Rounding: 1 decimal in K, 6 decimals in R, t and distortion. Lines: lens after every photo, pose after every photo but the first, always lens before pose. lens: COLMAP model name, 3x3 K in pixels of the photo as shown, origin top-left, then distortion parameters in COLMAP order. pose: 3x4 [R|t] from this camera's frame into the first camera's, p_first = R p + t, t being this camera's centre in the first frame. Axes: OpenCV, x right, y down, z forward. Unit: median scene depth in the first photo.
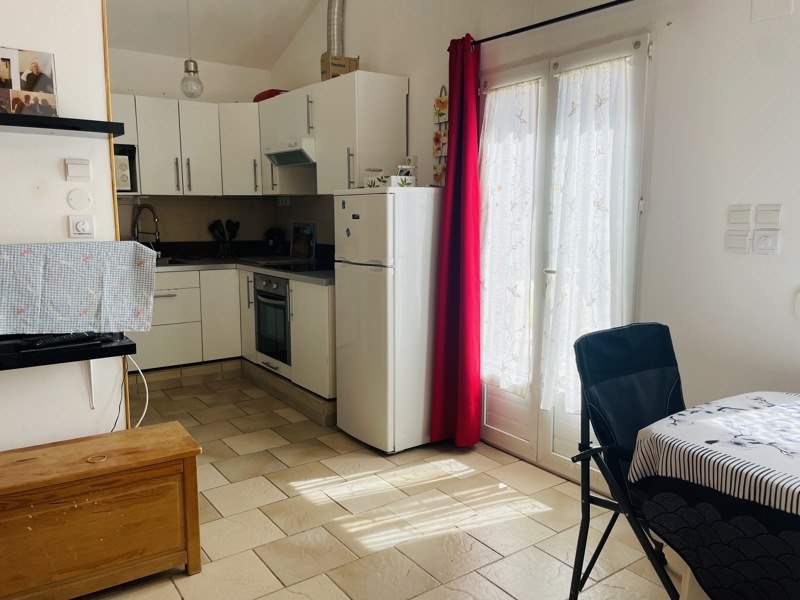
lens RADIAL K [[609.2, 0, 400.0], [0, 609.2, 300.0], [0, 0, 1]] dist [0.098651, -0.143174]
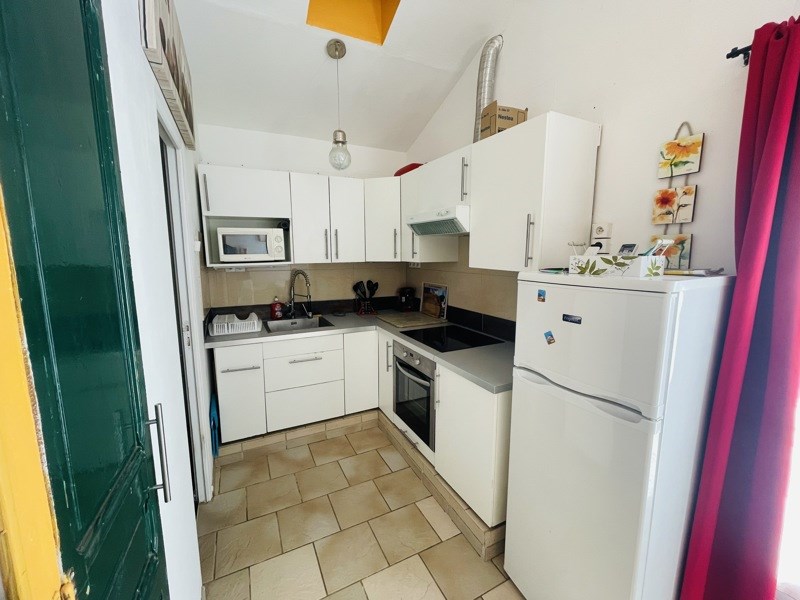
lens RADIAL K [[323.6, 0, 400.0], [0, 323.6, 300.0], [0, 0, 1]] dist [-0.002408, -0.000166]
pose [[0.987892, 0.020214, -0.153821, -0.163803], [-0.019554, 0.999792, 0.005802, -0.127606], [0.153906, -0.002724, 0.988082, 0.523156]]
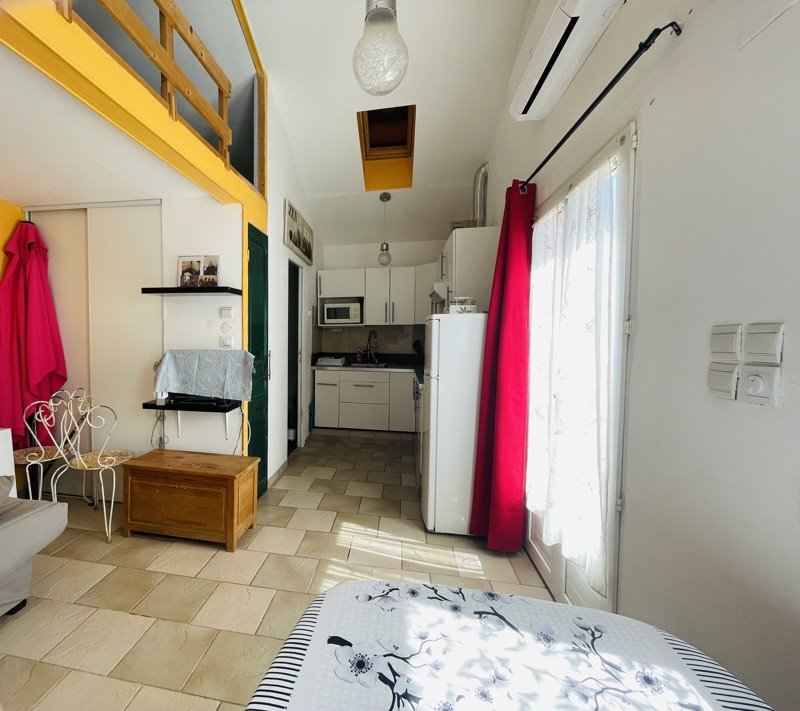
lens RADIAL K [[383.6, 0, 325.7], [0, 383.6, 354.8], [0, 0, 1]] dist [0.001349, 0.000033]
pose [[0.681853, 0.039855, -0.730403, 0.315488], [-0.107315, 0.993161, -0.045989, -0.032746], [0.723574, 0.109741, 0.681467, 0.238404]]
